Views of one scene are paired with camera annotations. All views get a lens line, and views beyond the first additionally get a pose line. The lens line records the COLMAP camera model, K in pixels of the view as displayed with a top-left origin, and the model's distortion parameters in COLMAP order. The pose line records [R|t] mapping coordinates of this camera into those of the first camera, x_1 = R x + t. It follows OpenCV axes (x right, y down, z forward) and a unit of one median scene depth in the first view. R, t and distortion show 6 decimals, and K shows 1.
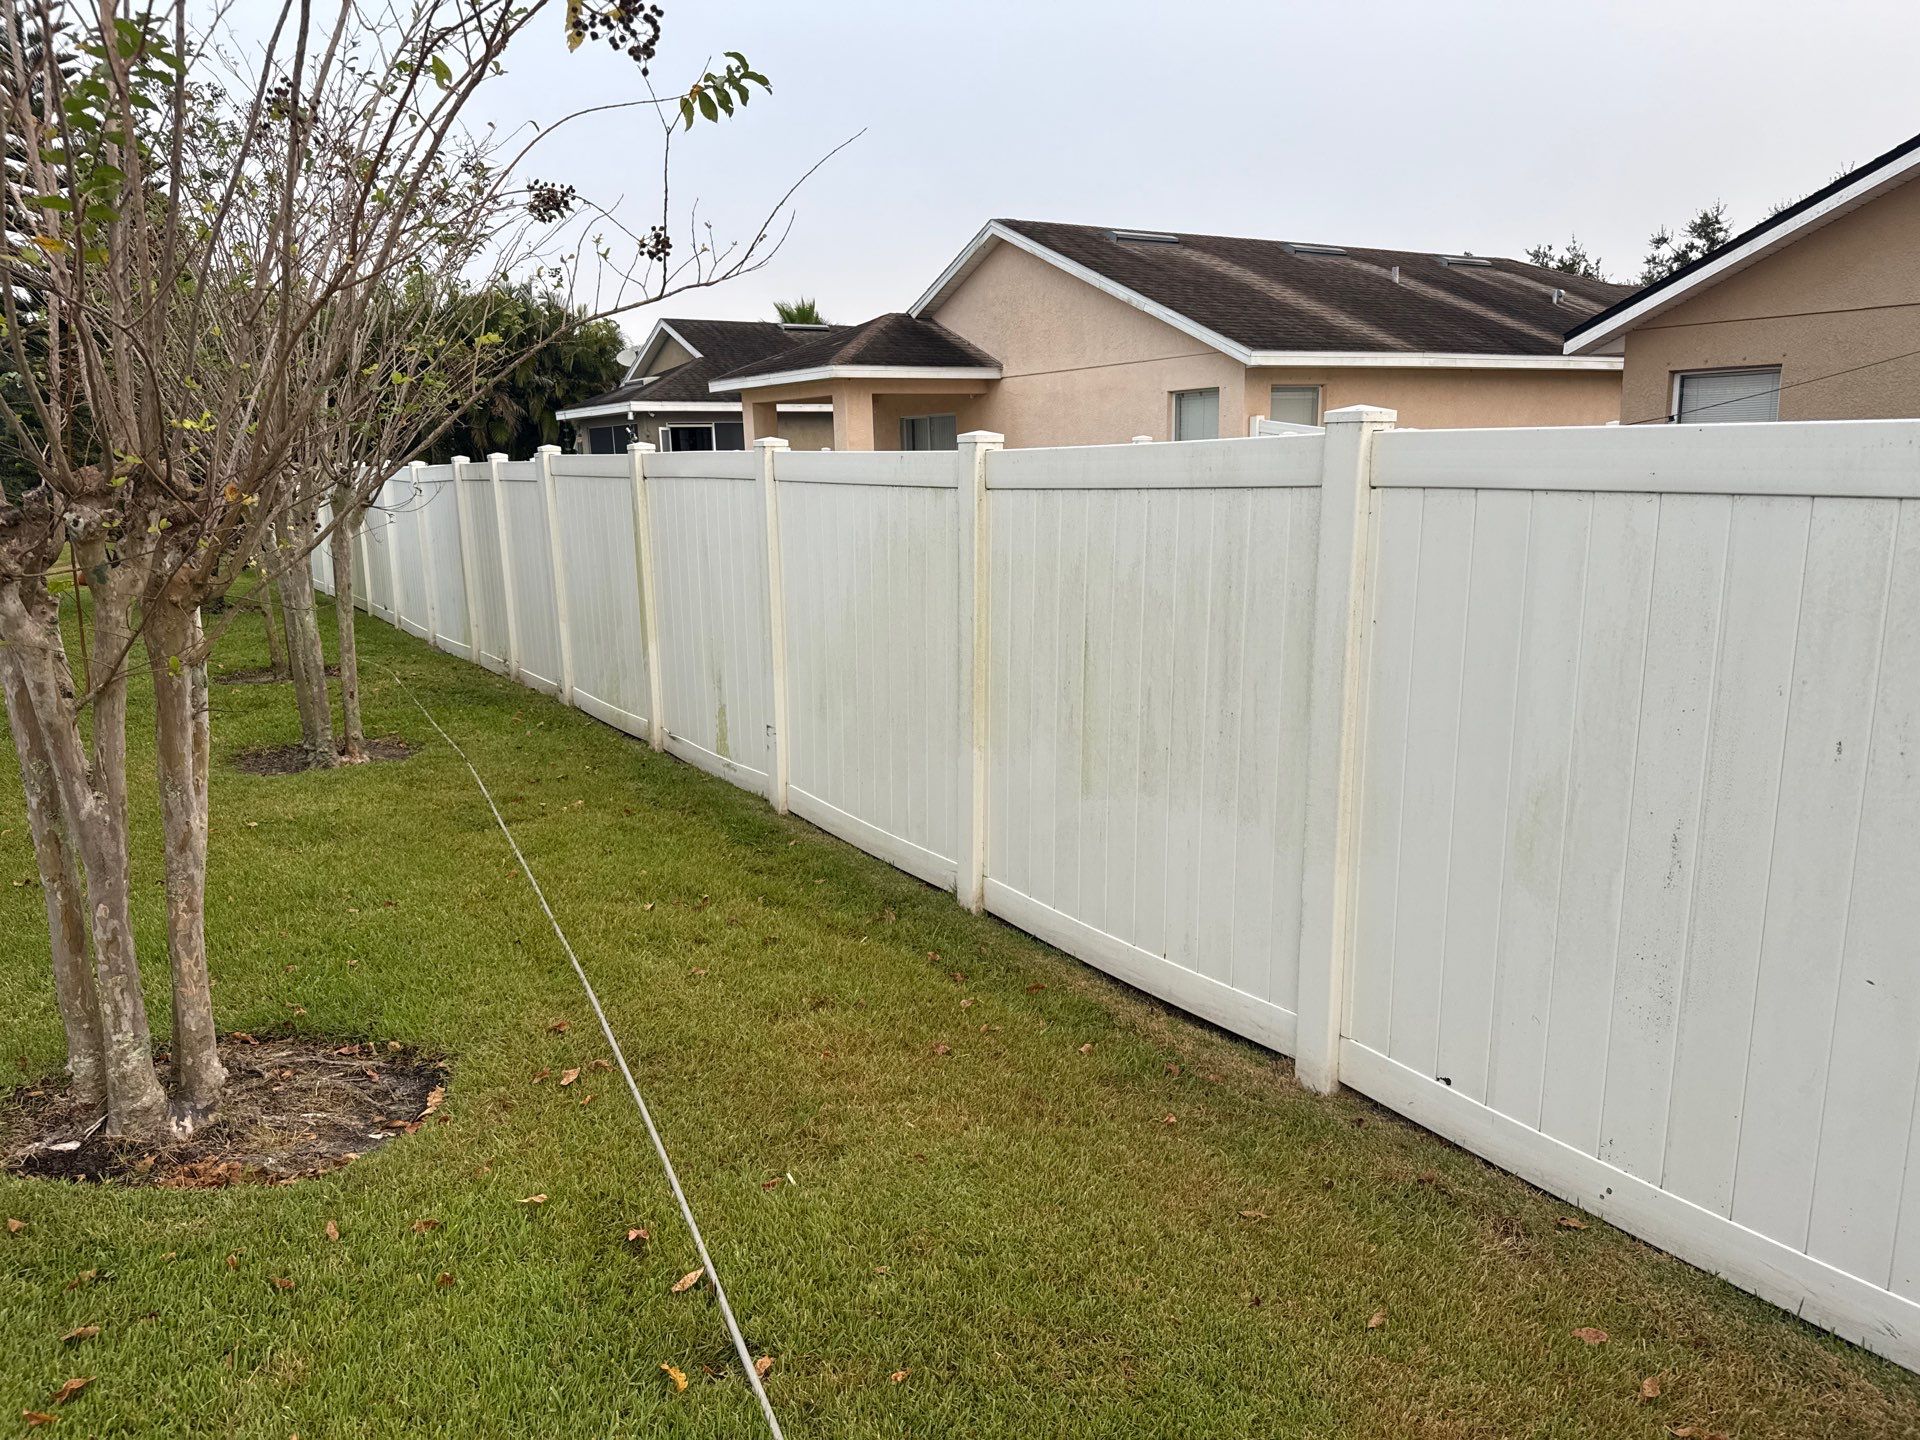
lens RADIAL K [[1359.0, 0, 947.3], [0, 1359.0, 728.5], [0, 0, 1]] dist [0.034813, -0.046753]
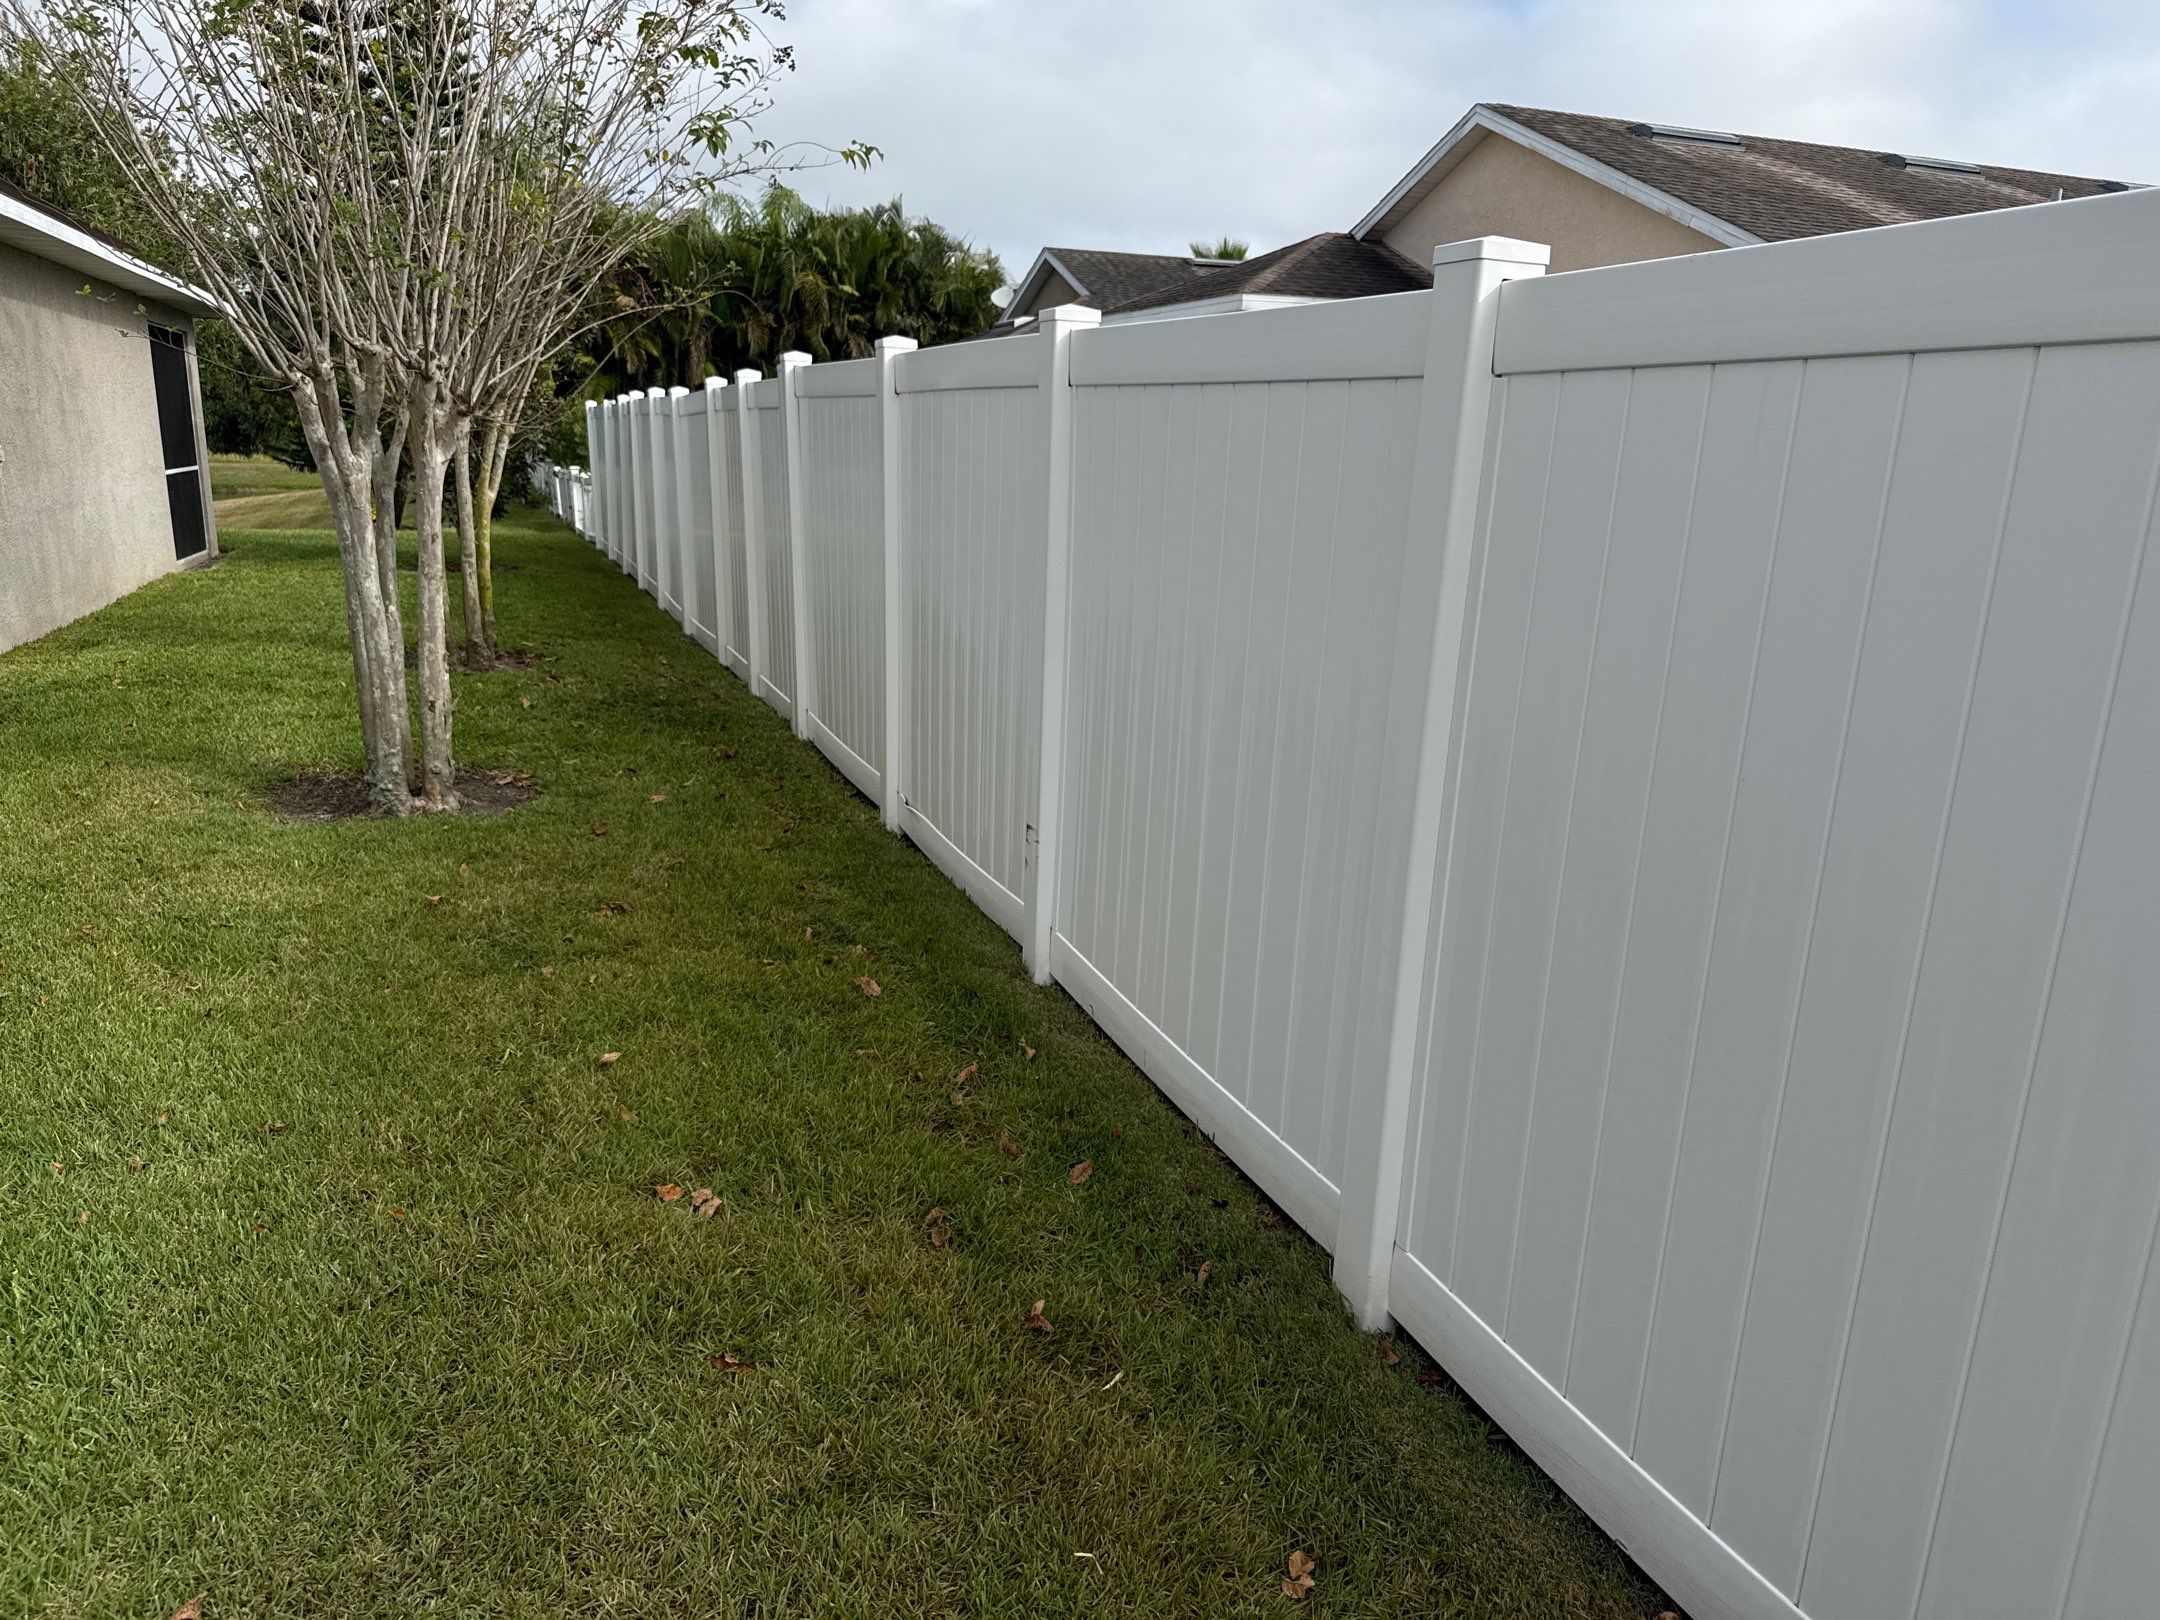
lens RADIAL K [[1528.9, 0, 1090.9], [0, 1528.9, 828.8], [0, 0, 1]] dist [0.034813, -0.046753]
pose [[0.982145, 0.093368, -0.163322, -0.002083], [-0.084996, 0.994719, 0.057532, -0.034510], [0.167831, -0.042623, 0.984894, 0.324912]]
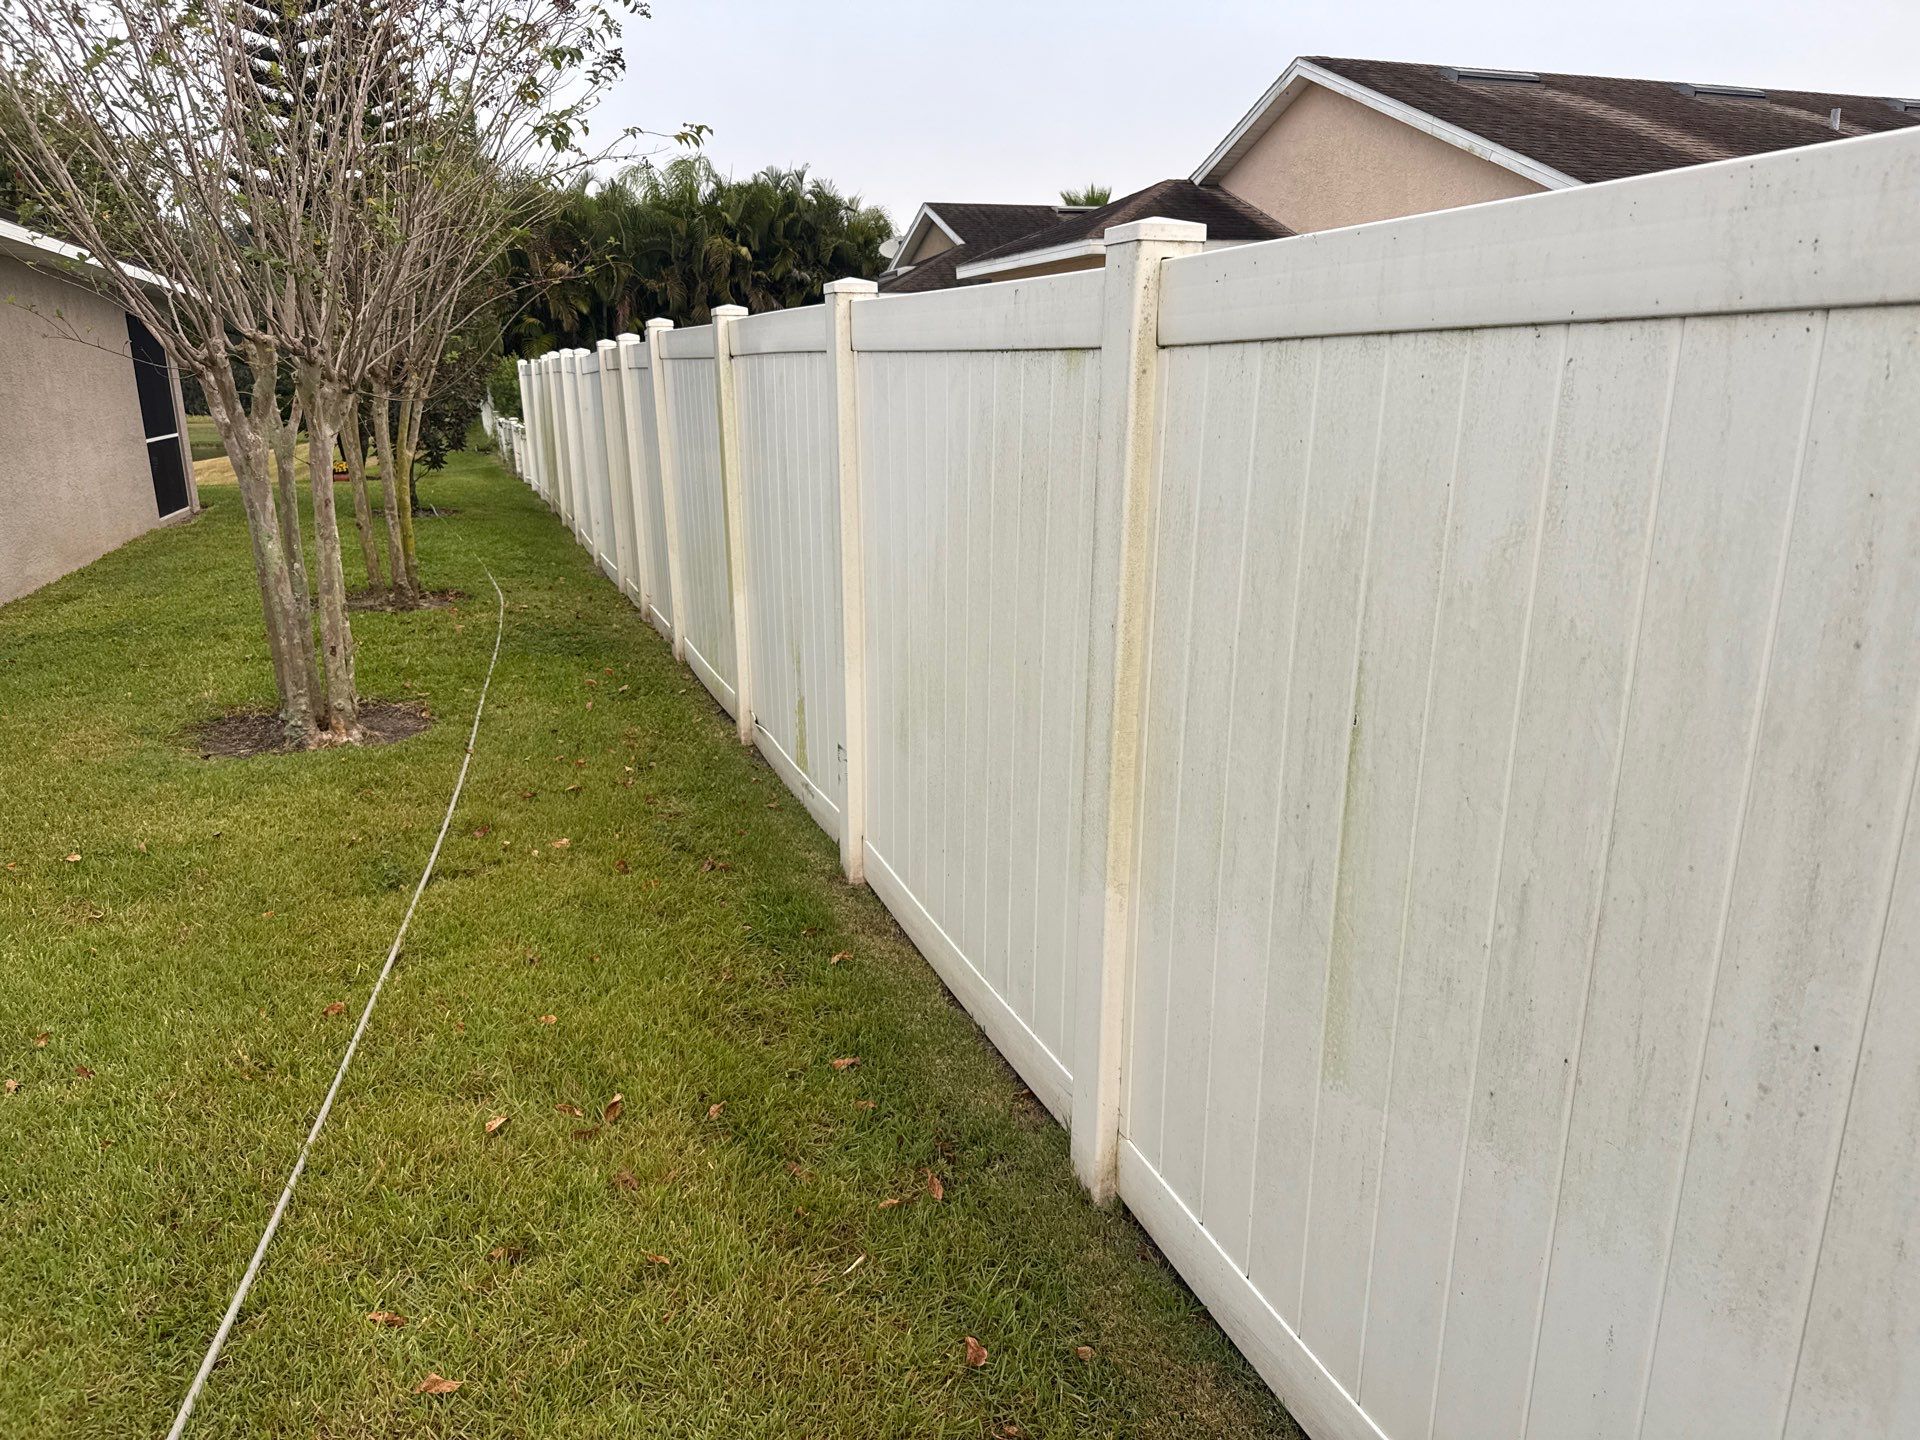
lens RADIAL K [[1359.0, 0, 950.2], [0, 1359.0, 734.9], [0, 0, 1]] dist [0.034813, -0.046753]
pose [[0.978430, 0.062745, -0.196821, 0.037639], [-0.049275, 0.996143, 0.072608, -0.048492], [0.200618, -0.061343, 0.977747, 0.339372]]
